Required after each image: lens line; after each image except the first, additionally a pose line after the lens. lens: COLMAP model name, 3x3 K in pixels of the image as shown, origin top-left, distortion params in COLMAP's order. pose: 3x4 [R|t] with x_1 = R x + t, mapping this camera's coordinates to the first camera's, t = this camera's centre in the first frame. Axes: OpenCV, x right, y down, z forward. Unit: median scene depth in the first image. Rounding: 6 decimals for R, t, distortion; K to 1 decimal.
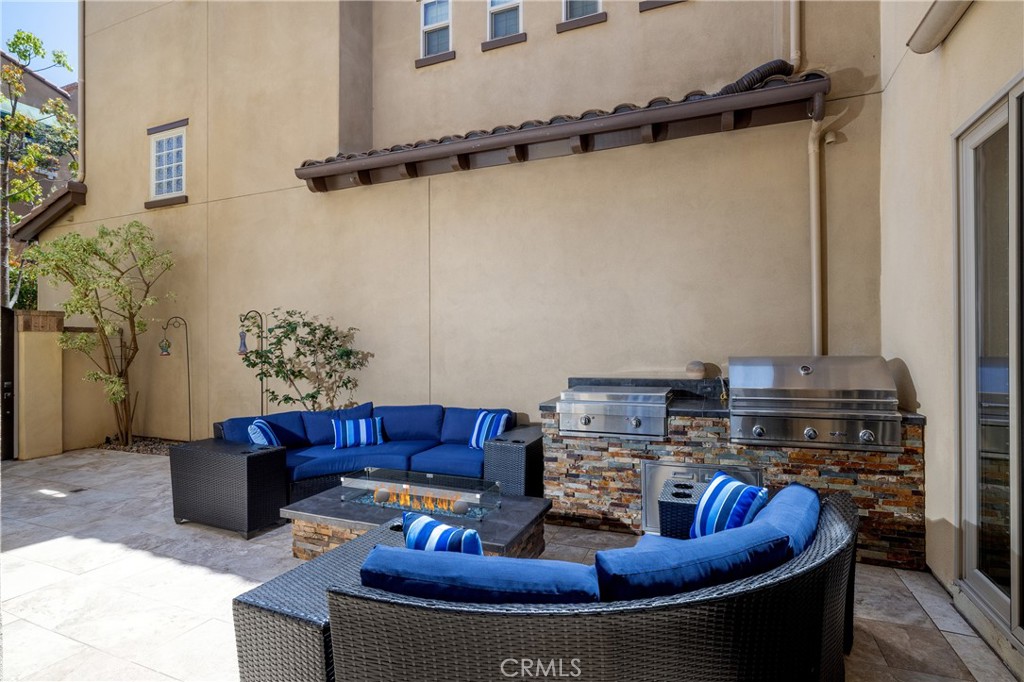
lens RADIAL K [[519.6, 0, 509.6], [0, 519.6, 341.0], [0, 0, 1]] dist [-0.007594, -0.000630]
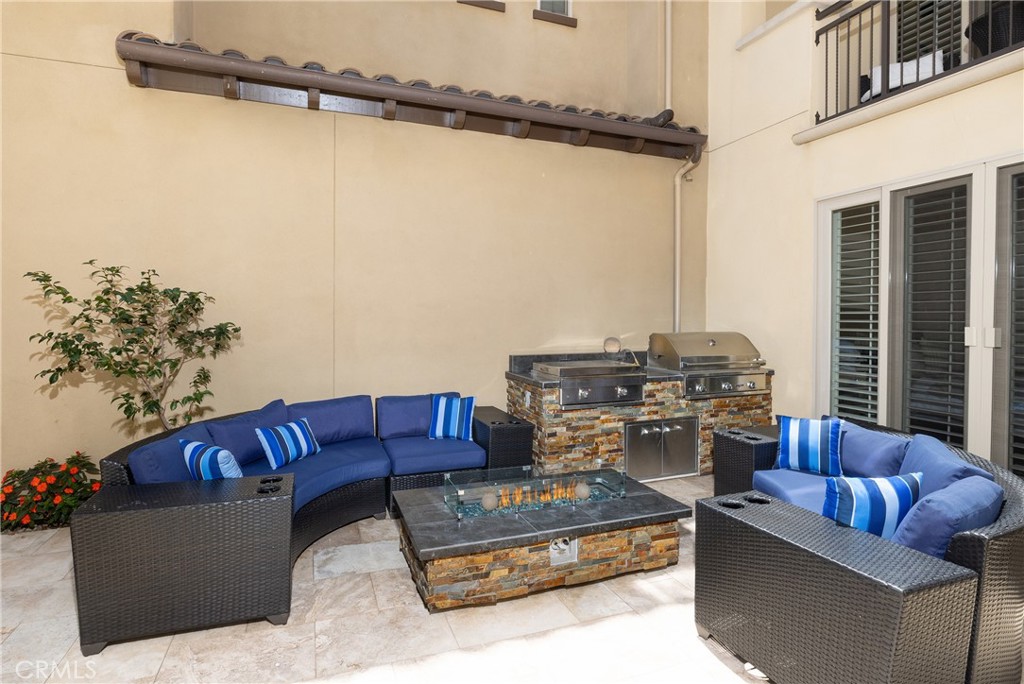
lens RADIAL K [[520.2, 0, 503.2], [0, 520.2, 318.2], [0, 0, 1]] dist [-0.001330, 0.000069]
pose [[0.725085, 0.008171, 0.688611, -0.726465], [-0.010825, 0.999941, -0.000467, -0.002318], [-0.688574, -0.007116, 0.725131, 0.328316]]
